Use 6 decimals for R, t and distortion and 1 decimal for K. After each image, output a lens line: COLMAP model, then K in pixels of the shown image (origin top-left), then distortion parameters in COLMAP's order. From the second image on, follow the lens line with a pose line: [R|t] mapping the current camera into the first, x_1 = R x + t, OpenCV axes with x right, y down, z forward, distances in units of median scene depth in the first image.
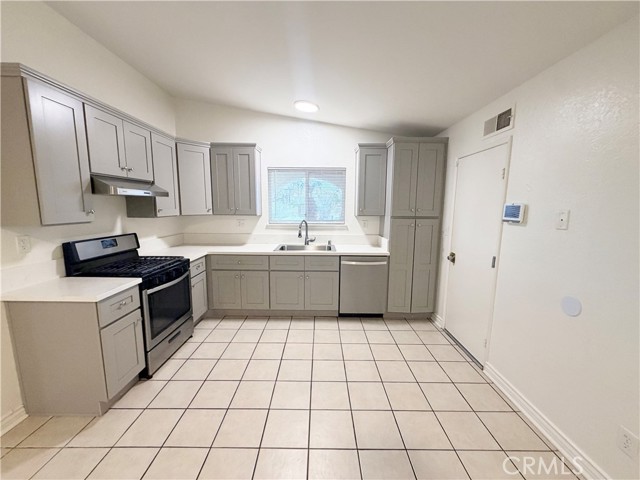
lens RADIAL K [[254.4, 0, 320.9], [0, 254.4, 240.9], [0, 0, 1]] dist [0.001915, 0.000165]
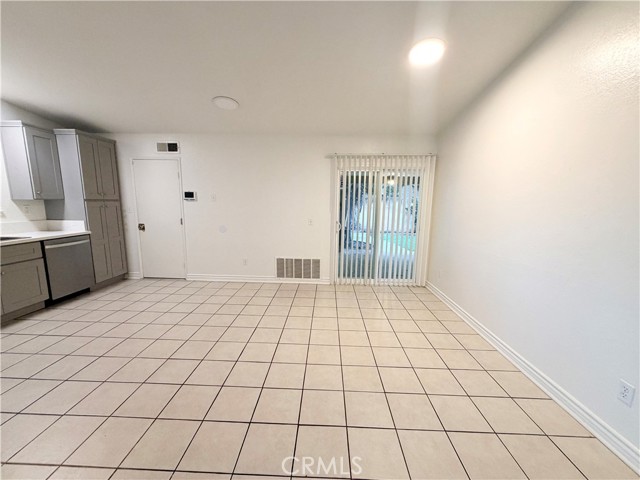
lens RADIAL K [[254.4, 0, 321.6], [0, 254.4, 238.0], [0, 0, 1]] dist [0.001915, 0.000165]
pose [[0.029207, -0.151749, 0.987987, -0.869385], [0.123948, 0.981330, 0.147062, 0.038879], [-0.991859, 0.118164, 0.047470, -0.091970]]
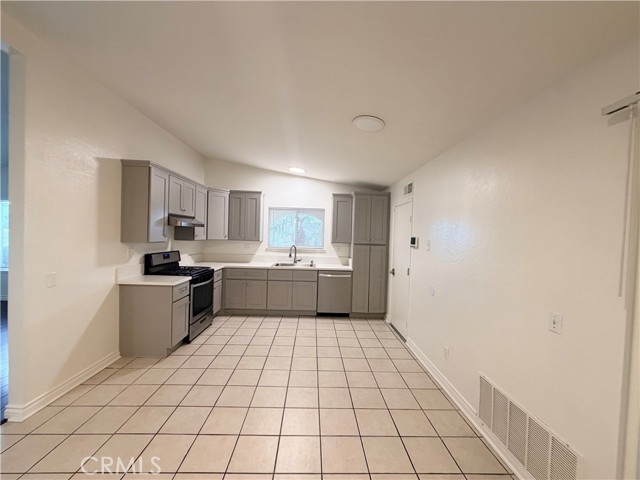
lens RADIAL K [[254.4, 0, 323.2], [0, 254.4, 240.5], [0, 0, 1]] dist [0.001915, 0.000165]
pose [[0.999069, 0.021058, 0.037653, 0.048678], [-0.016540, 0.993051, -0.116519, 0.060254], [-0.039845, 0.115788, 0.992474, -0.446815]]
